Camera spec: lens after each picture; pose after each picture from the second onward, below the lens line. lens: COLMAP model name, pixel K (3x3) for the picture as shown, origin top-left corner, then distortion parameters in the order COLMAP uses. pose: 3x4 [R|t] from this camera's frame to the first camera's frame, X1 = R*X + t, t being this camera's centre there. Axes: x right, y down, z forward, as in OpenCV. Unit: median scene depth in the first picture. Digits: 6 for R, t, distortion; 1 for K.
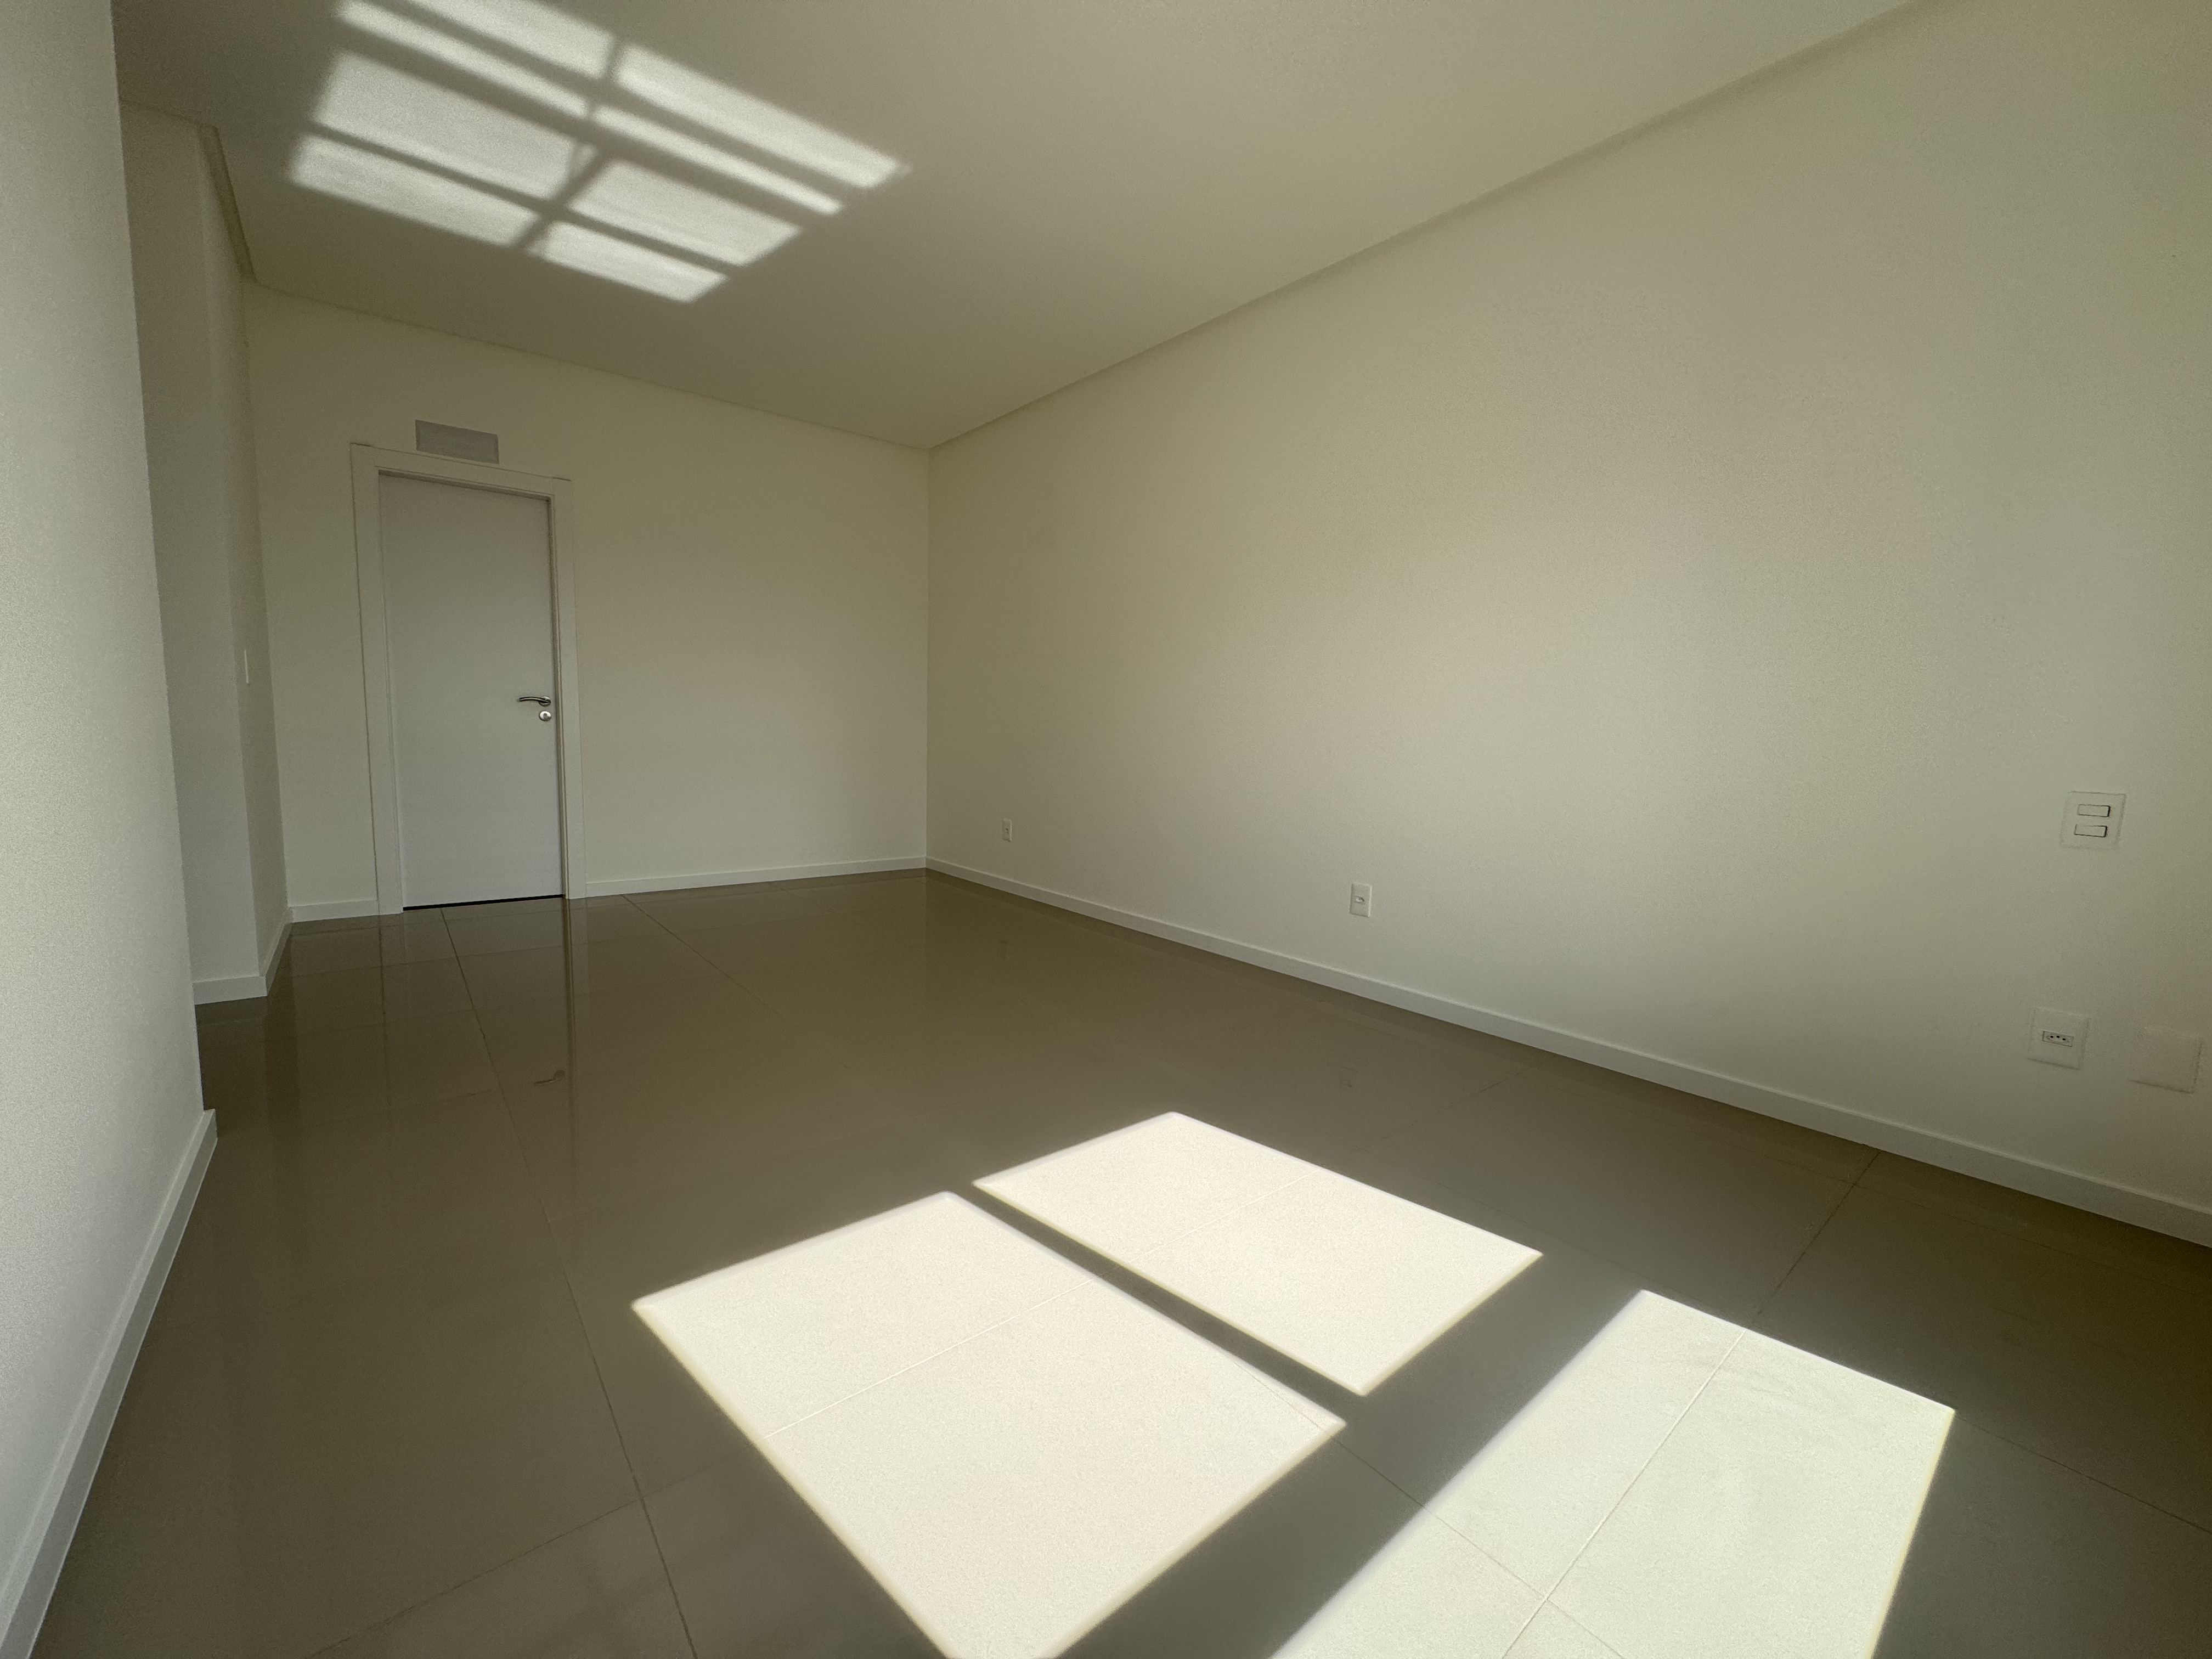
lens RADIAL K [[884.1, 0, 1100.4], [0, 884.1, 828.7], [0, 0, 1]] dist [-0.002801, 0.000815]
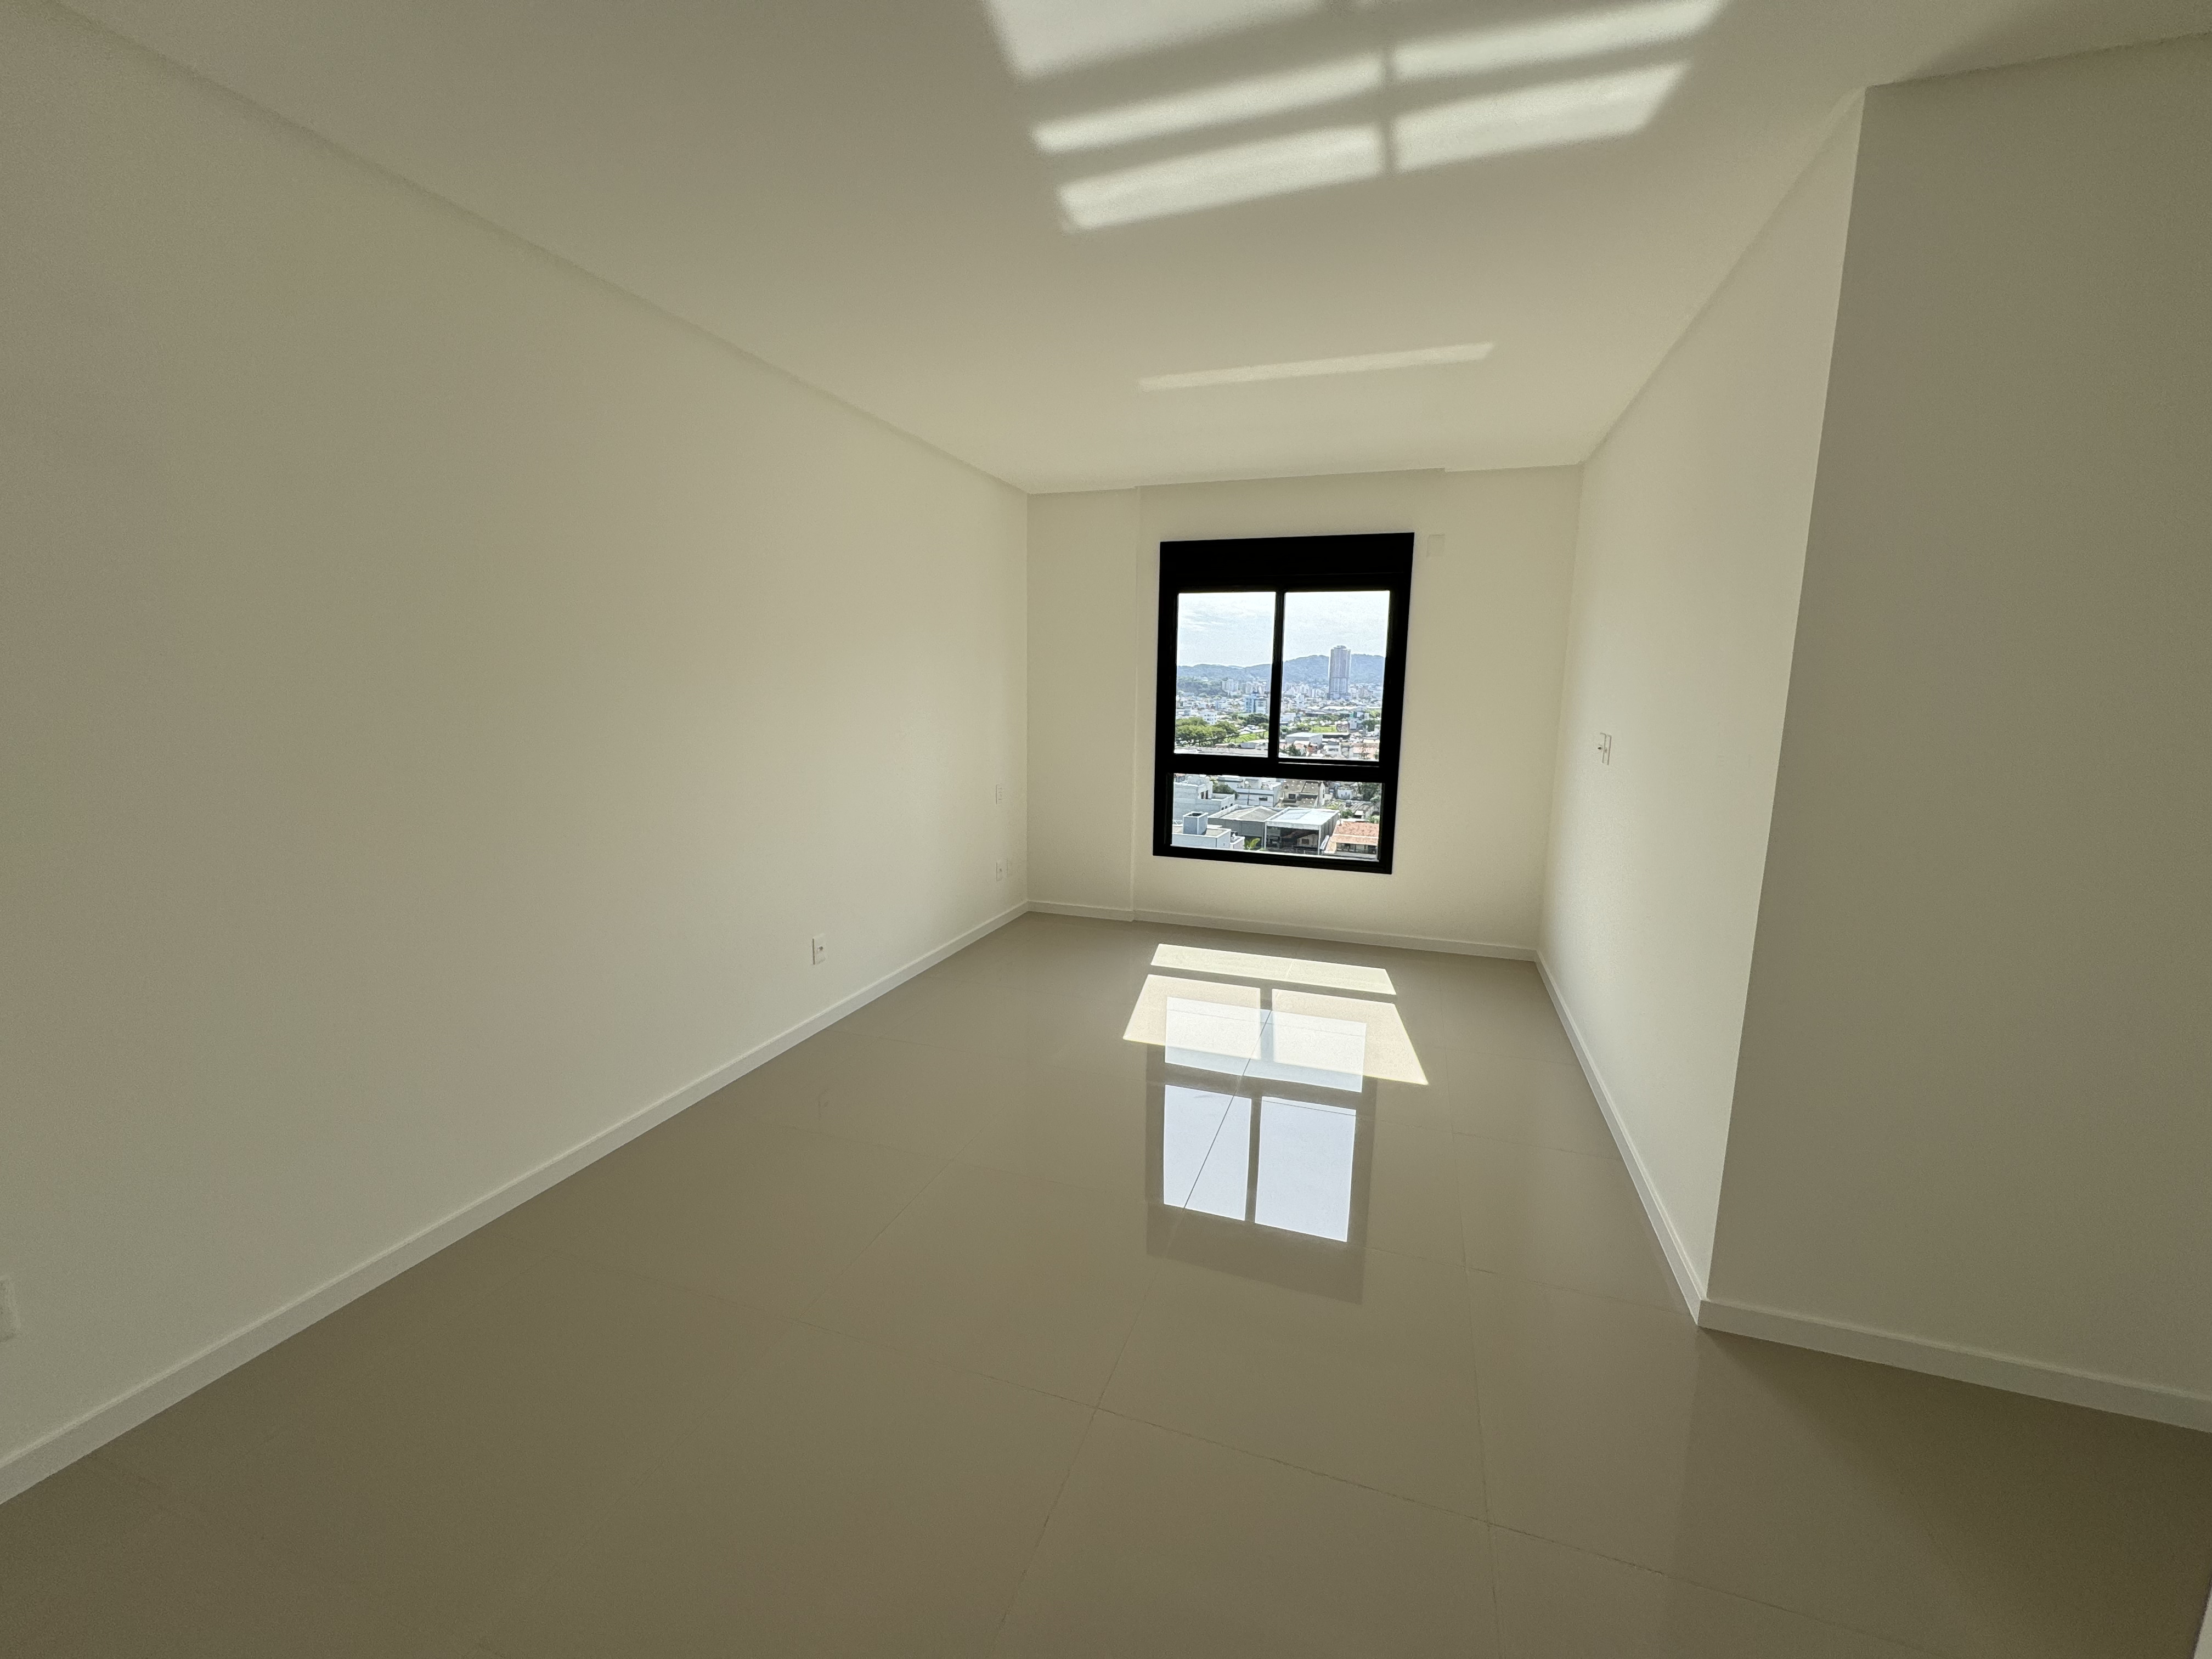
lens RADIAL K [[884.1, 0, 1118.9], [0, 884.1, 817.8], [0, 0, 1]] dist [-0.002801, 0.000815]
pose [[-0.533528, -0.162890, 0.829948, -1.132378], [0.064989, 0.970482, 0.232250, -0.438896], [-0.843282, 0.177850, -0.507194, 1.636765]]
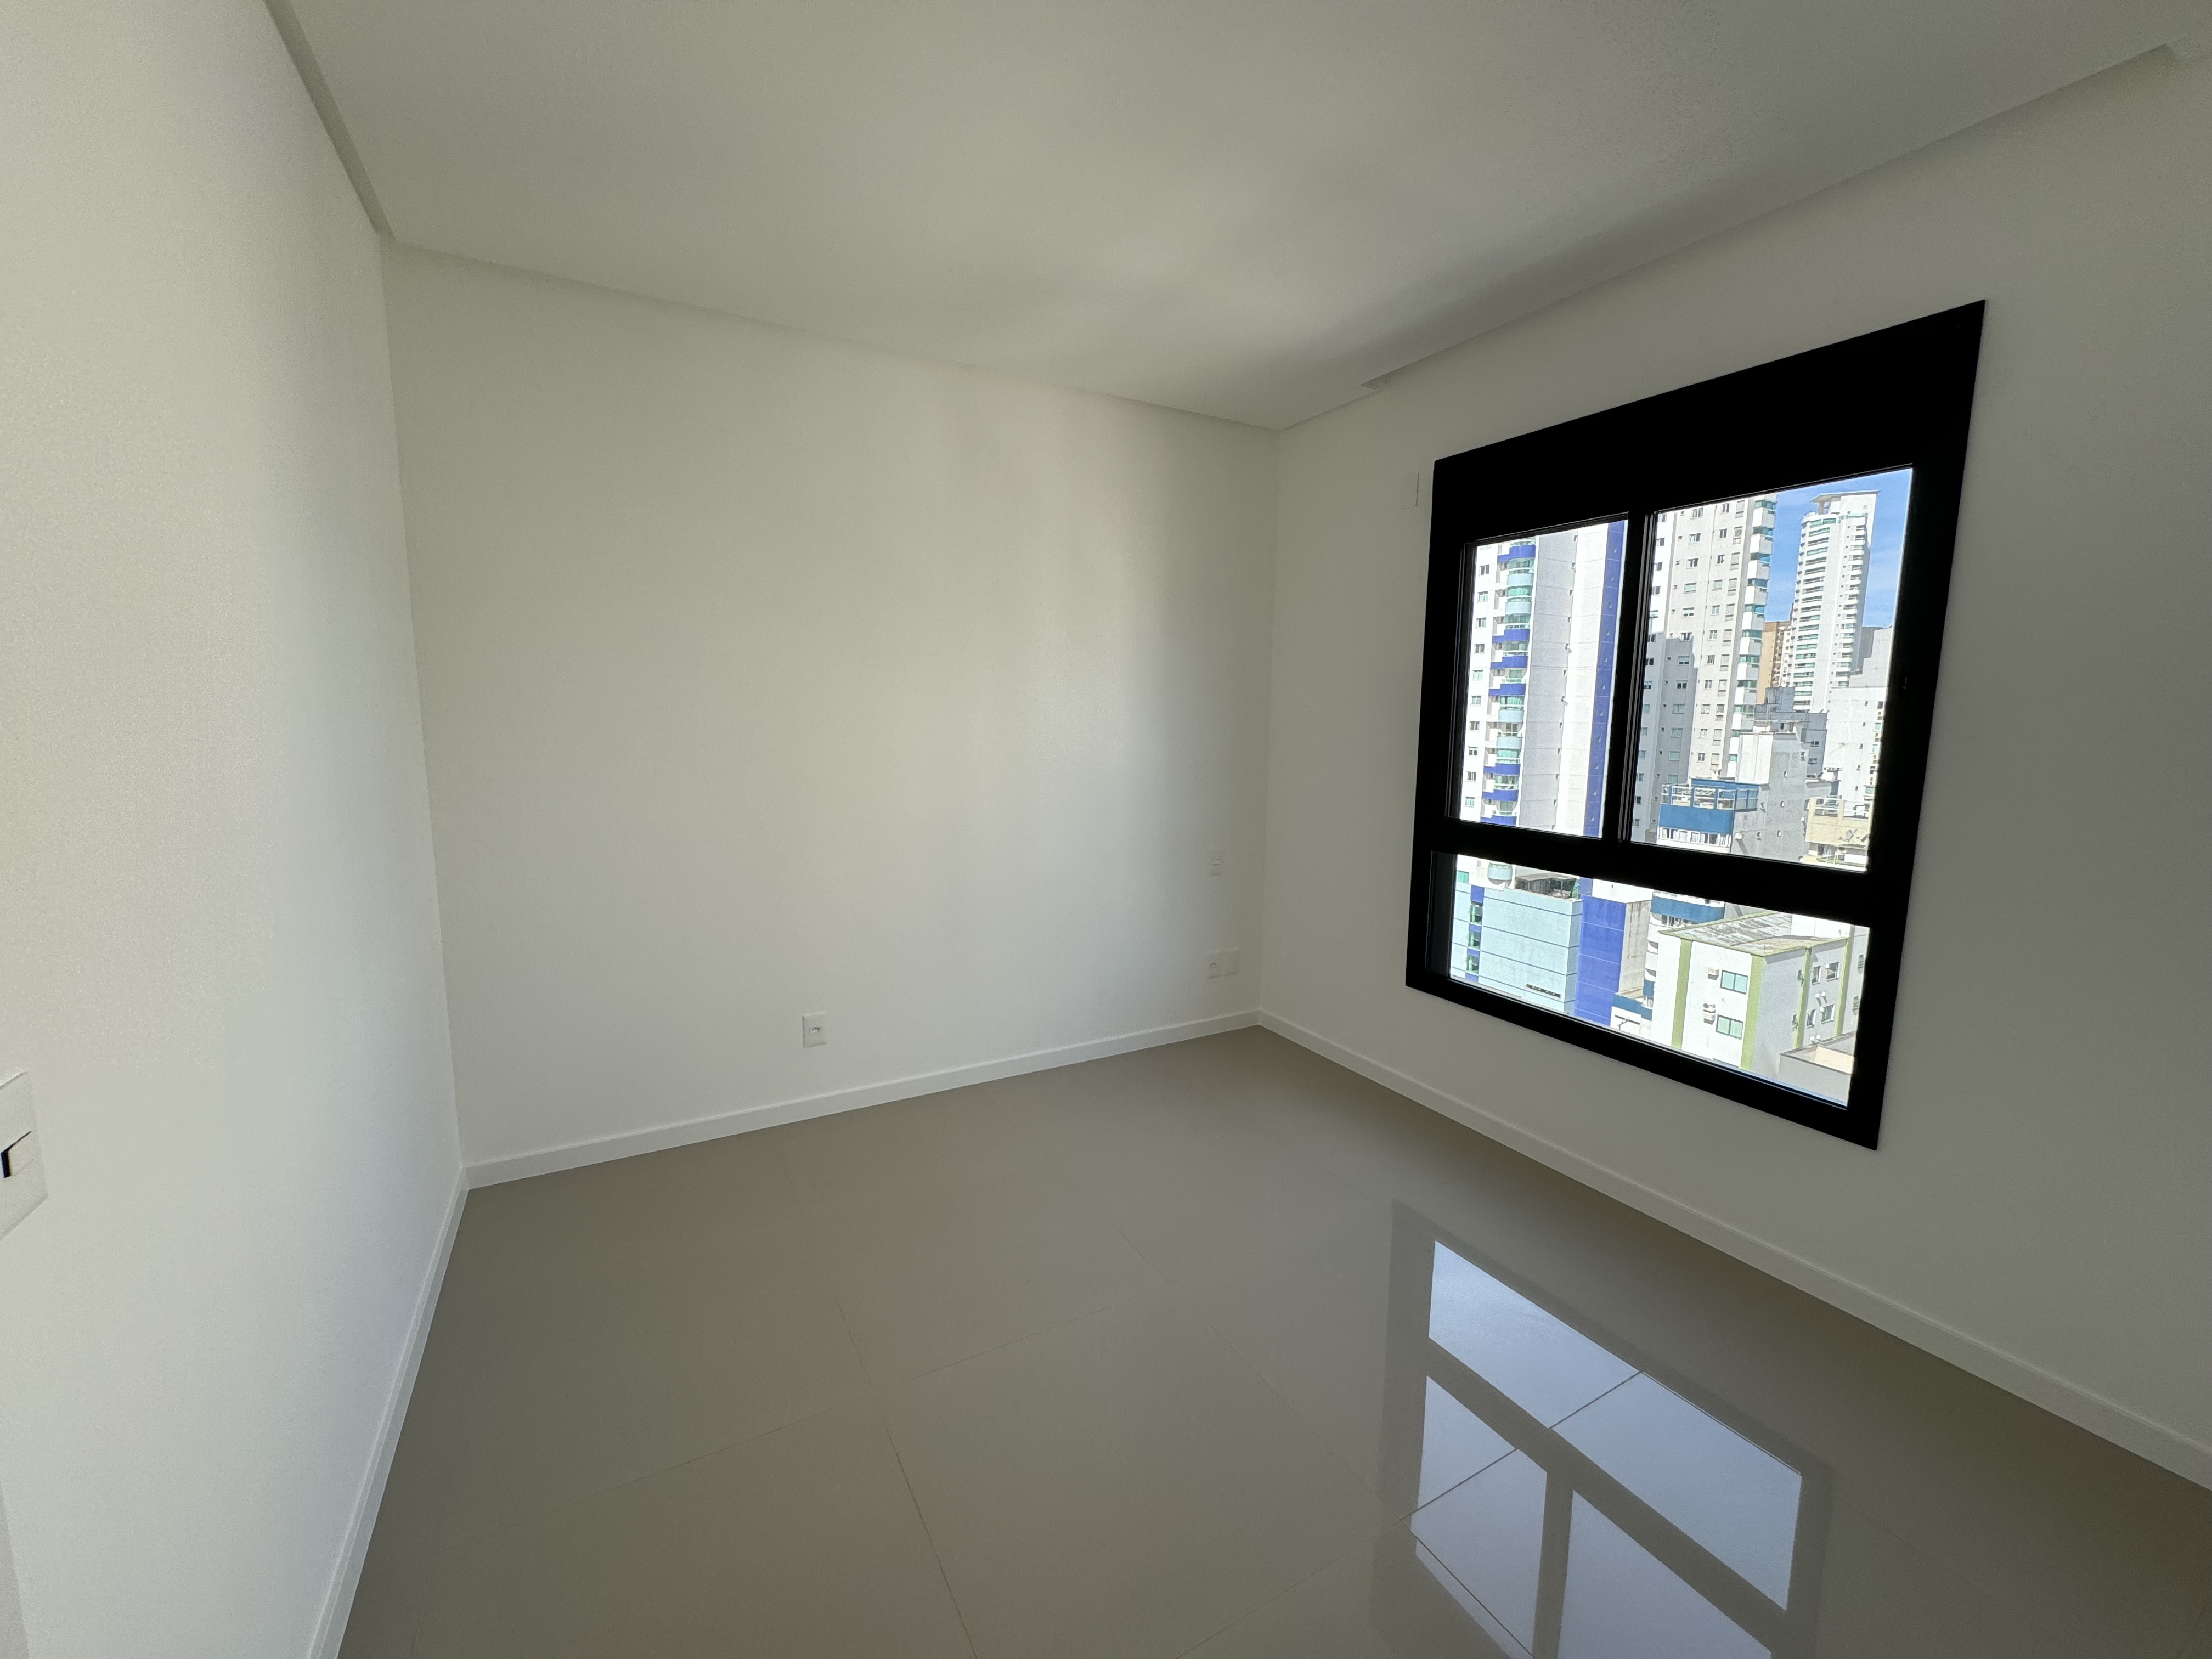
lens RADIAL K [[884.1, 0, 1102.6], [0, 884.1, 817.7], [0, 0, 1]] dist [-0.002801, 0.000815]
pose [[0.180073, -0.149916, 0.972162, -0.719388], [0.110821, 0.985117, 0.131386, -0.307589], [-0.977391, 0.084077, 0.194006, 0.666458]]
